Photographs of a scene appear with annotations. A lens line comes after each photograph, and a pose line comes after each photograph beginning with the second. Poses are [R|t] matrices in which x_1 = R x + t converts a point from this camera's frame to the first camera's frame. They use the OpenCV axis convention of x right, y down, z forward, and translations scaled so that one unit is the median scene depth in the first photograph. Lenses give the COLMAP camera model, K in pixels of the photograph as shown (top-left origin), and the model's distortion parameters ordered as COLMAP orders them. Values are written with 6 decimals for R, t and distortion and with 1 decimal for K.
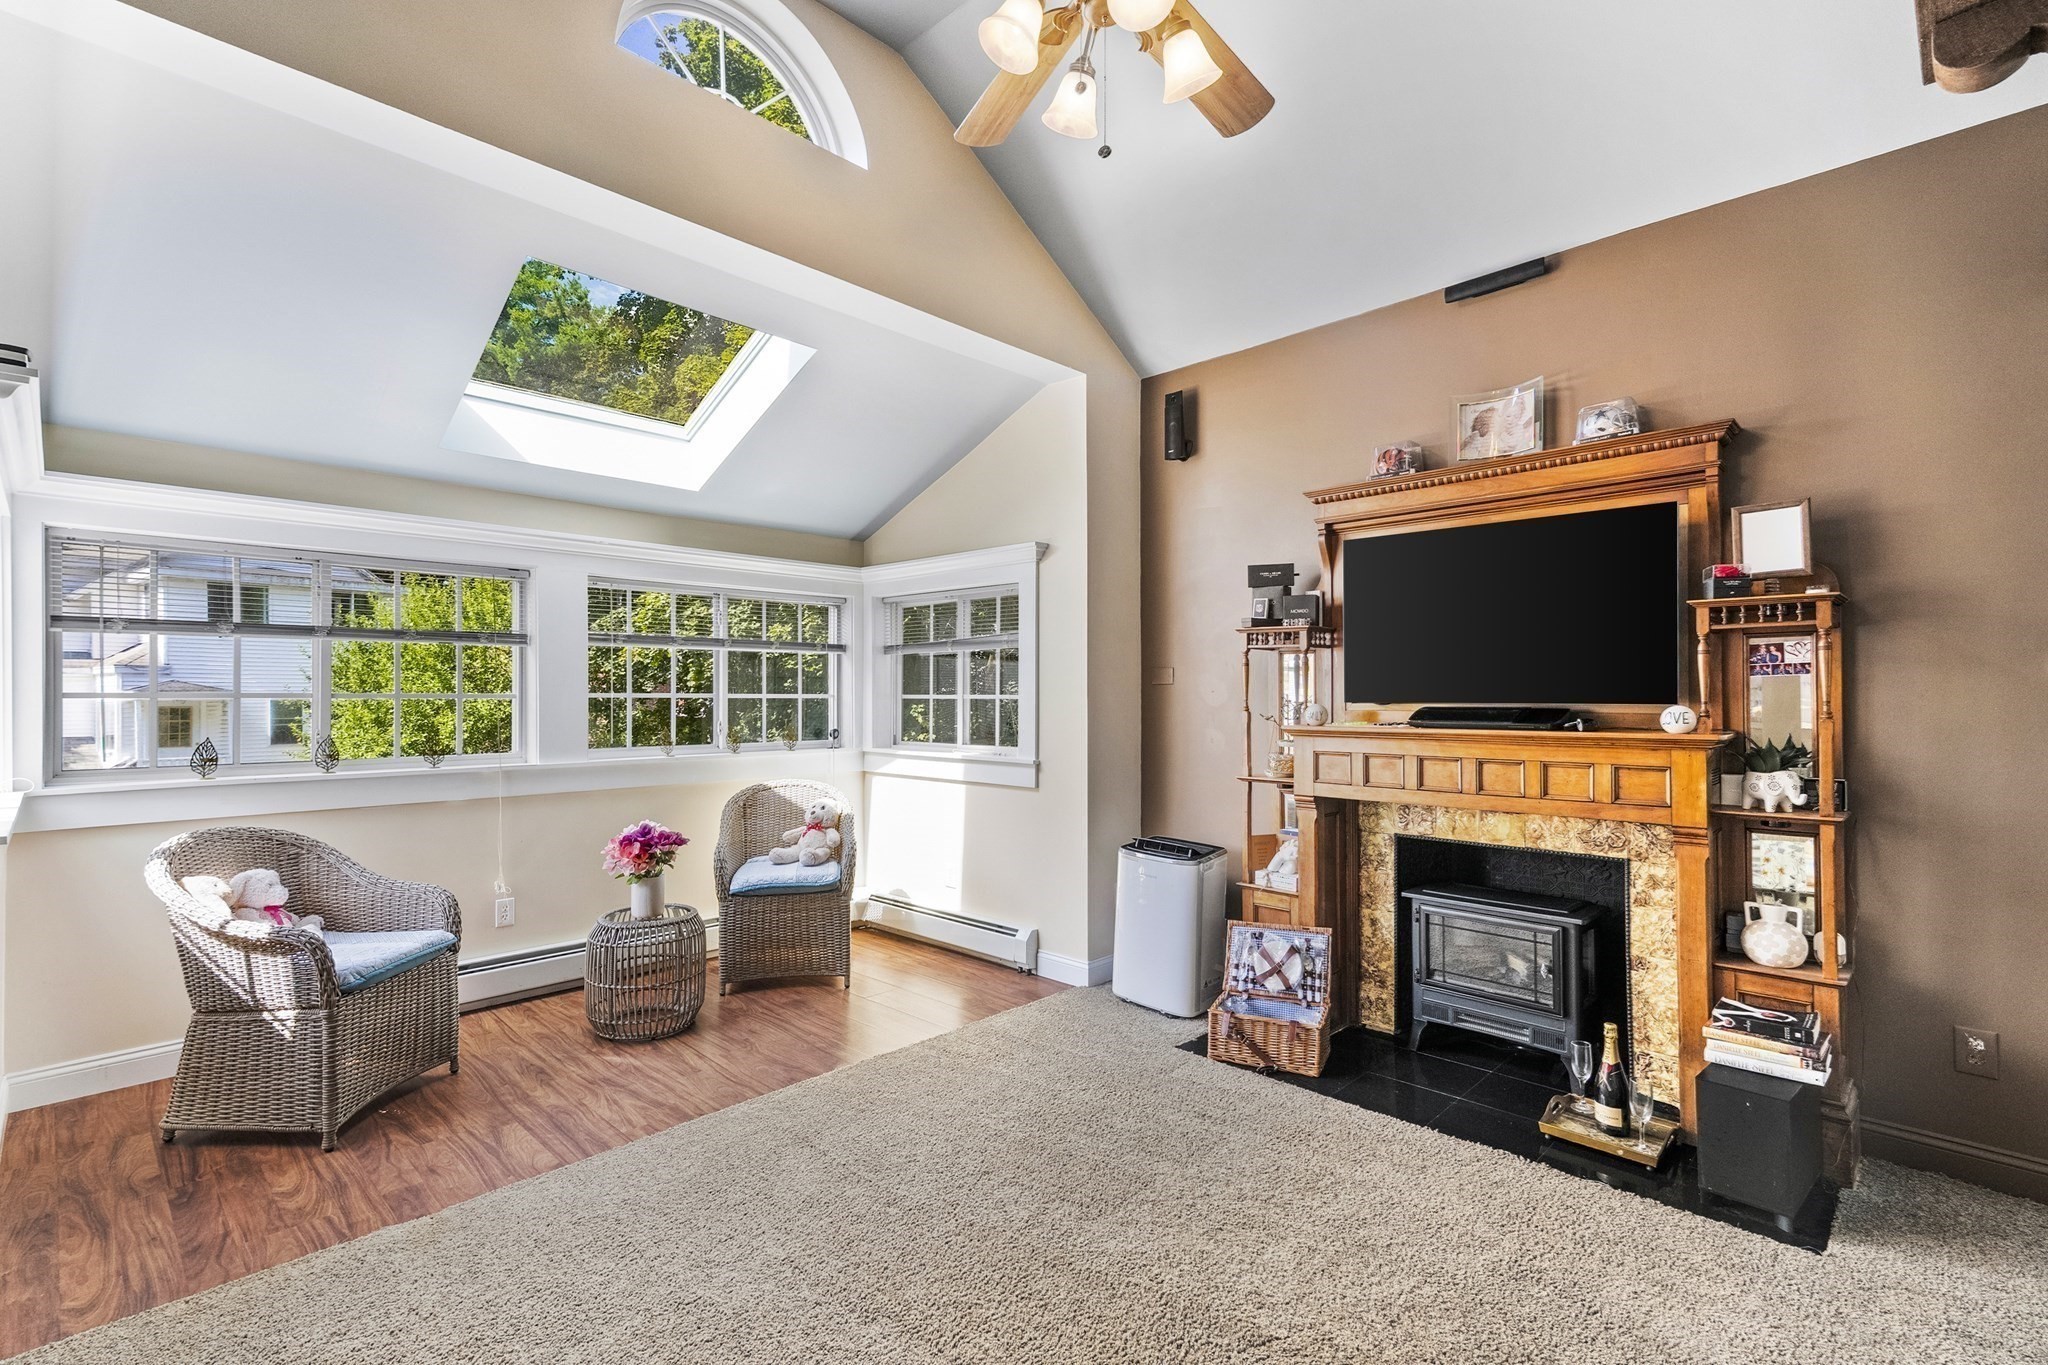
lens RADIAL K [[934.3, 0, 1025.3], [0, 934.3, 685.2], [0, 0, 1]] dist [0.020771, 0.000110]
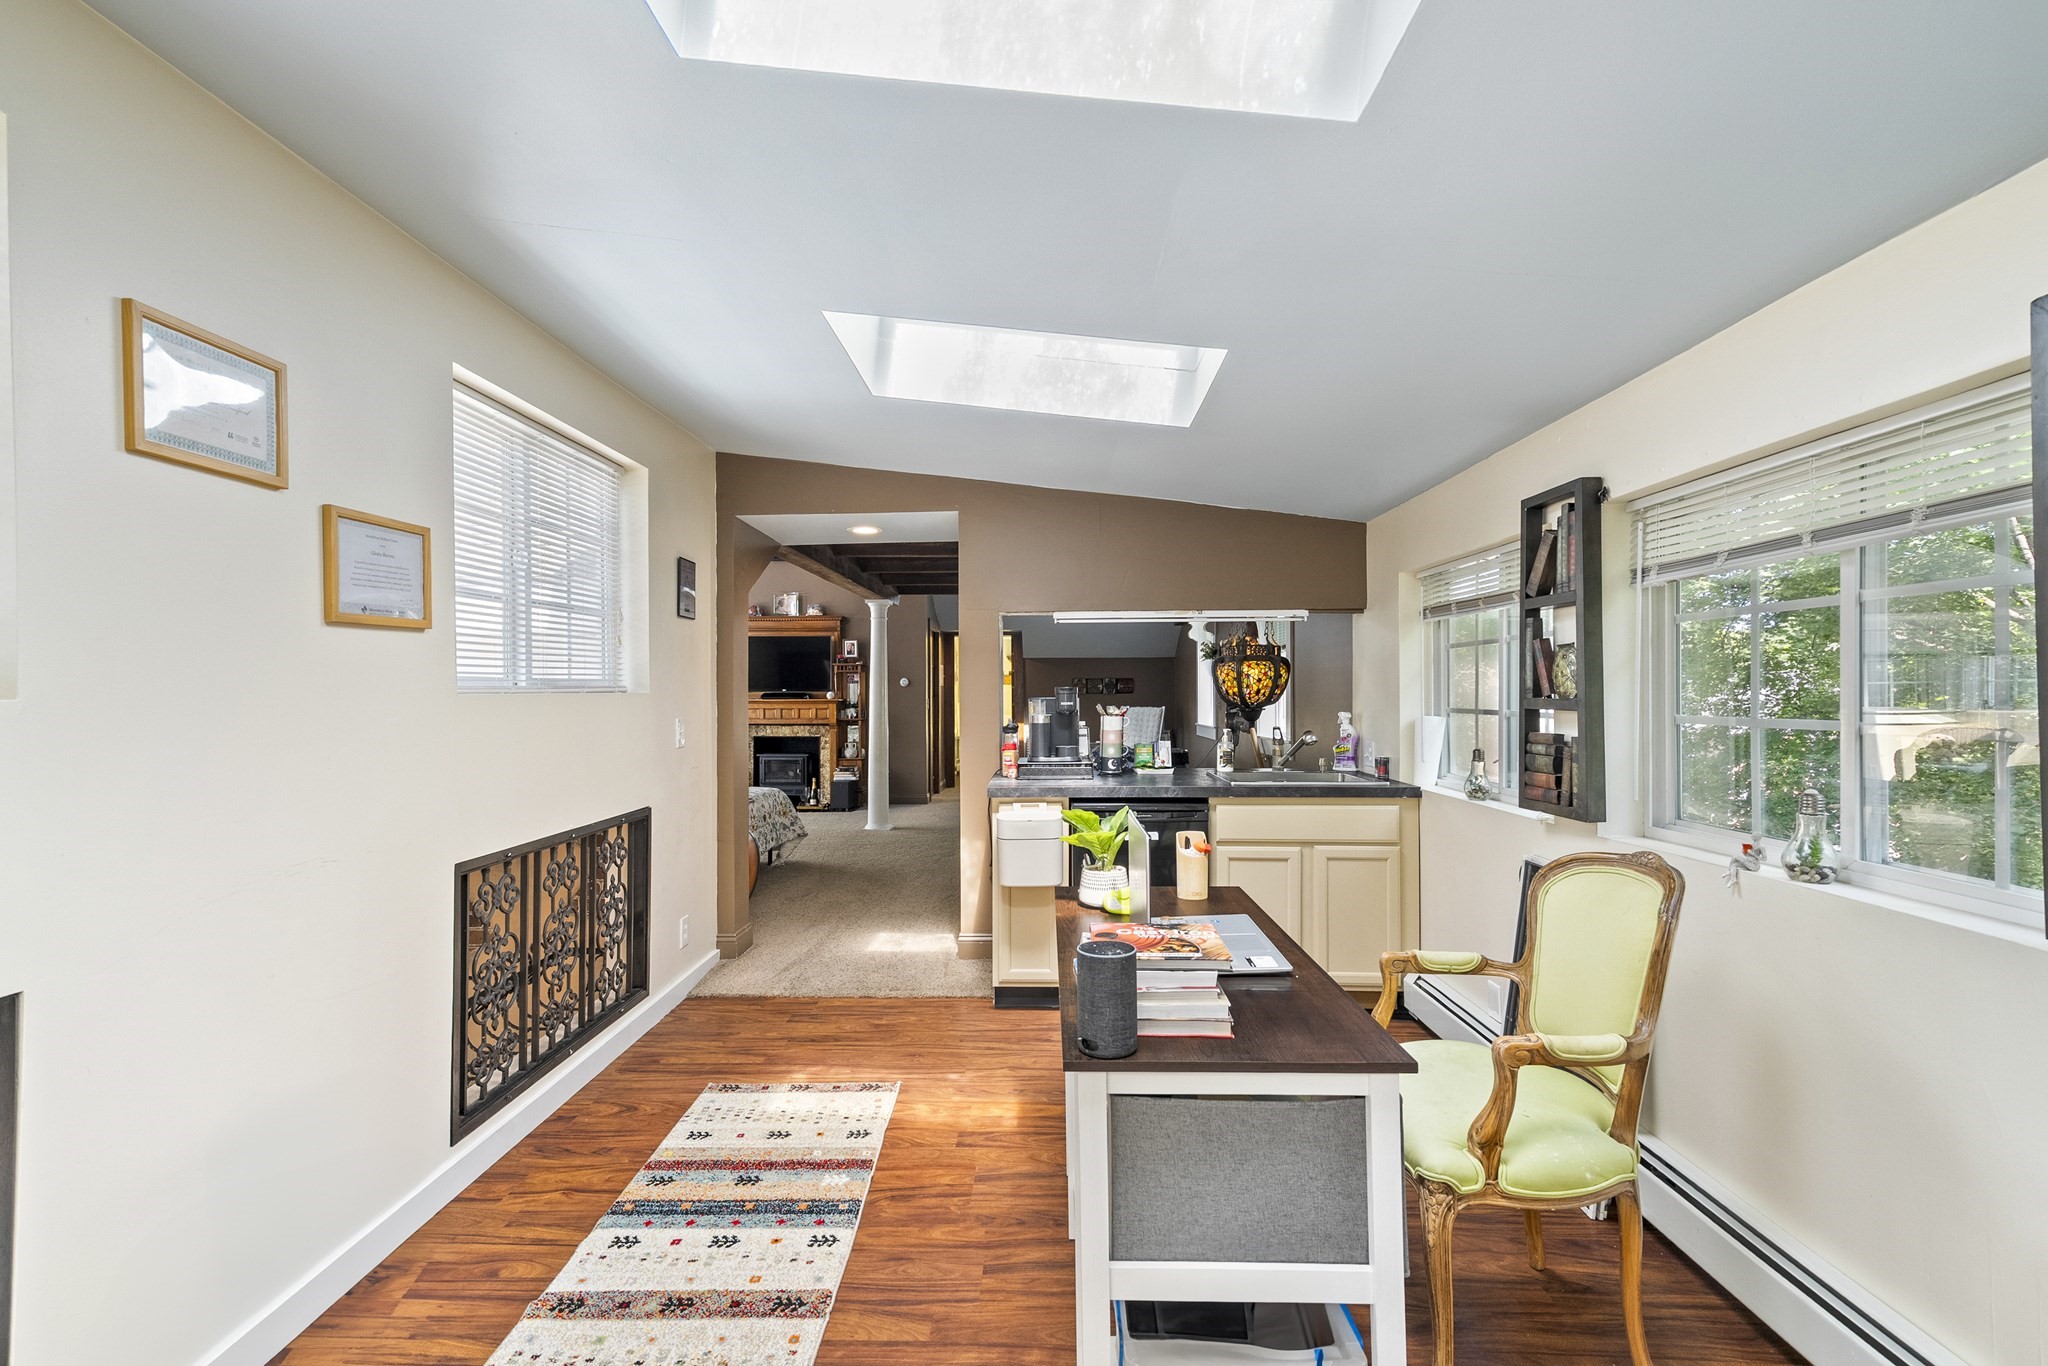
lens RADIAL K [[934.3, 0, 1025.3], [0, 934.3, 685.7], [0, 0, 1]] dist [0.020771, 0.000110]
pose [[0.724479, -0.000121, 0.689297, -1.277898], [0.000681, 1.000000, -0.000539, -0.000322], [-0.689297, 0.000860, 0.724479, -2.175085]]
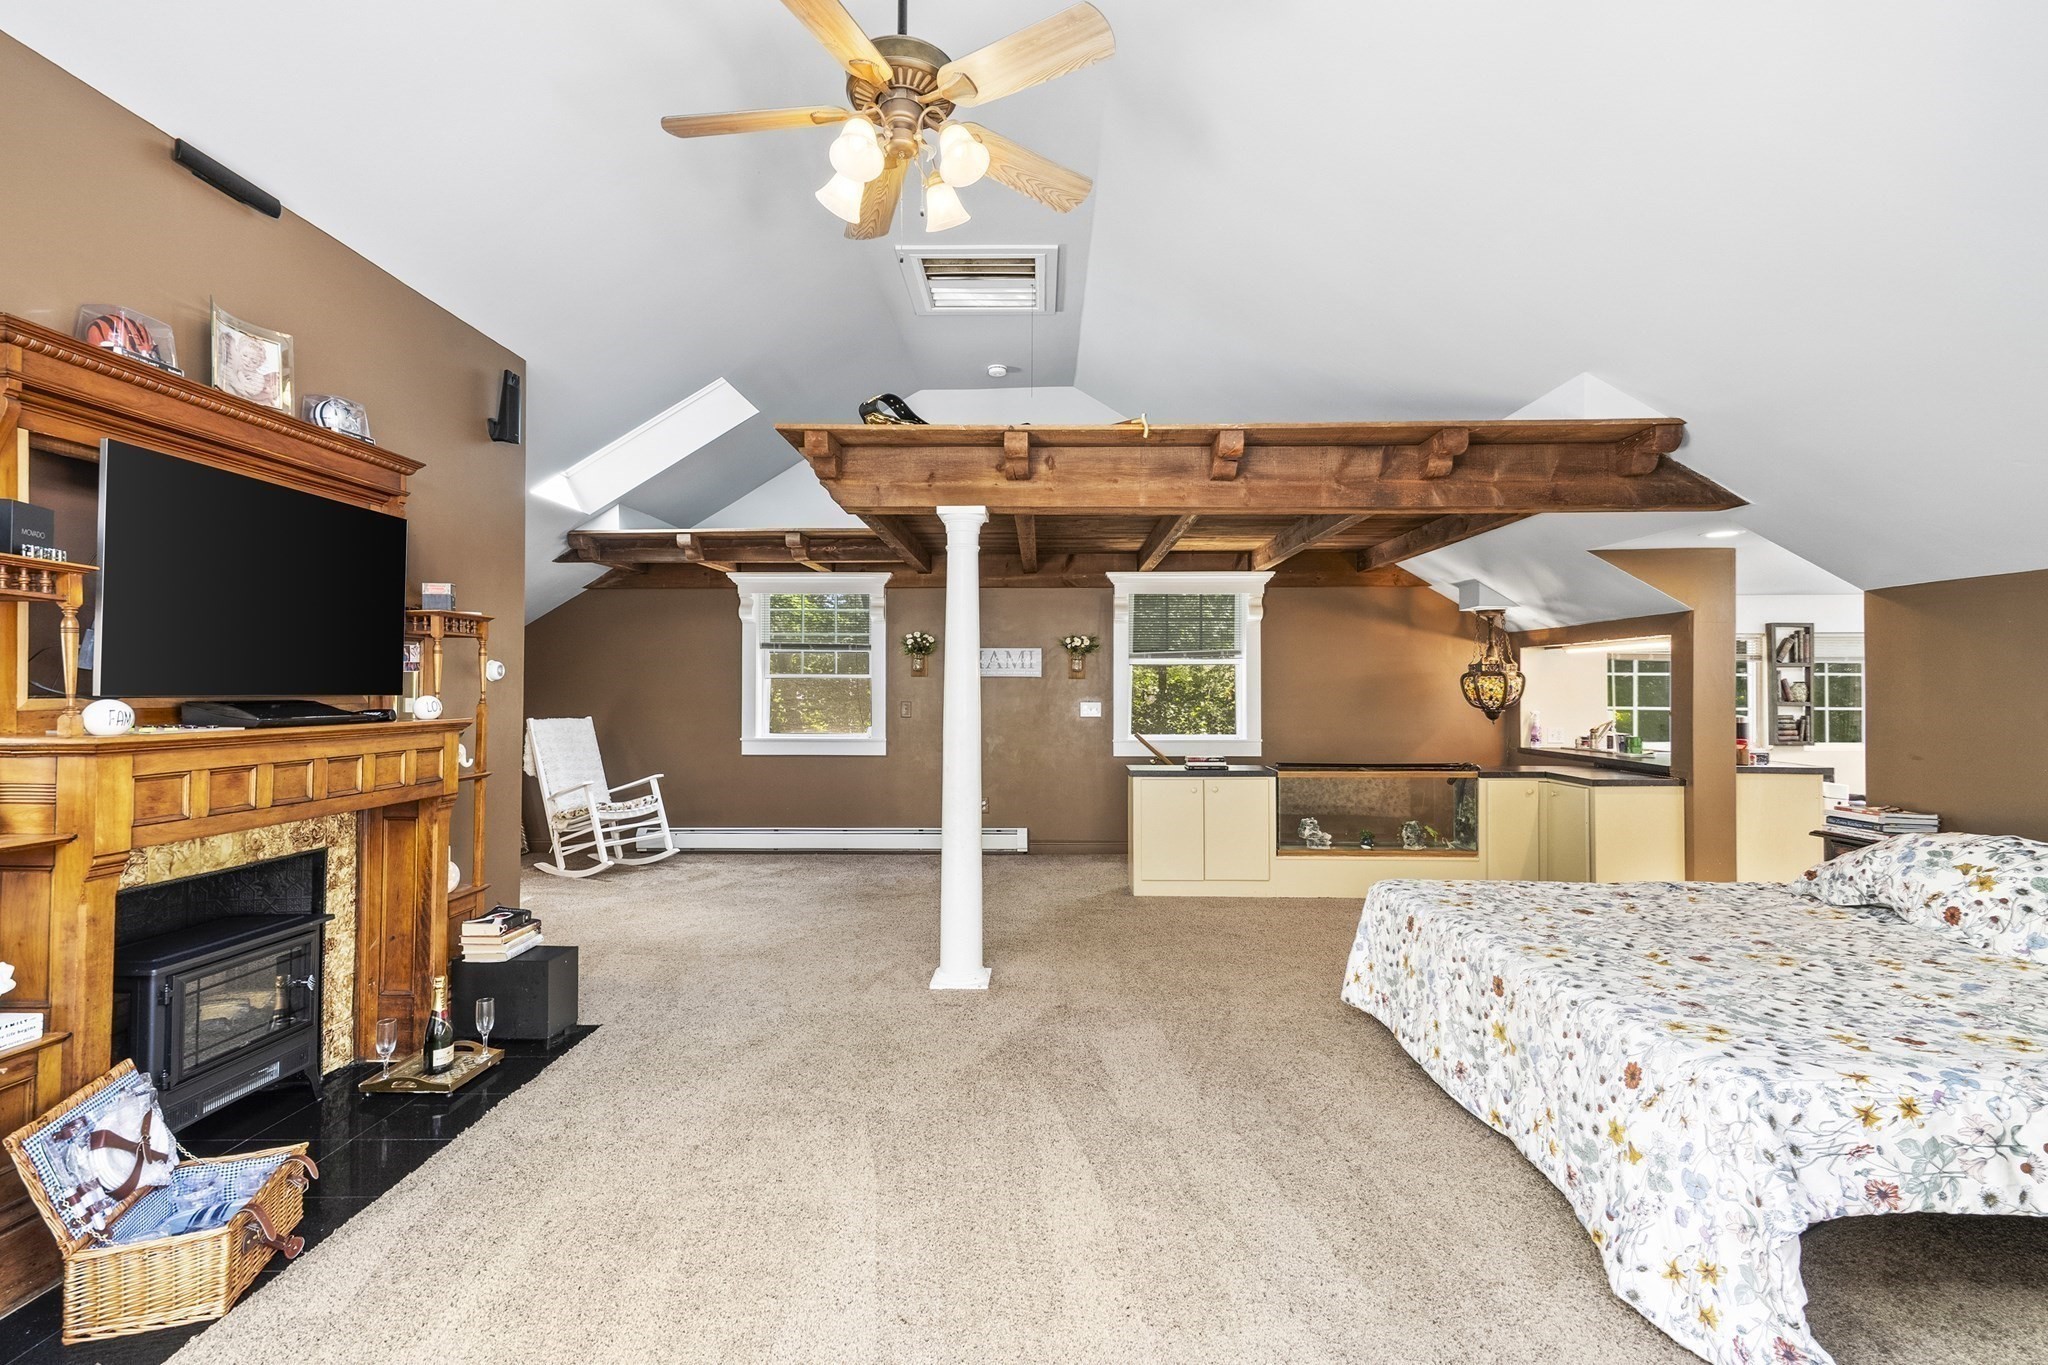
lens RADIAL K [[934.3, 0, 1025.3], [0, 934.3, 685.2], [0, 0, 1]] dist [0.020771, 0.000110]
pose [[-0.698024, 0.007582, 0.716034, -0.682617], [-0.005315, 0.999862, -0.015768, 0.022728], [-0.716055, -0.014812, -0.697887, 1.280015]]
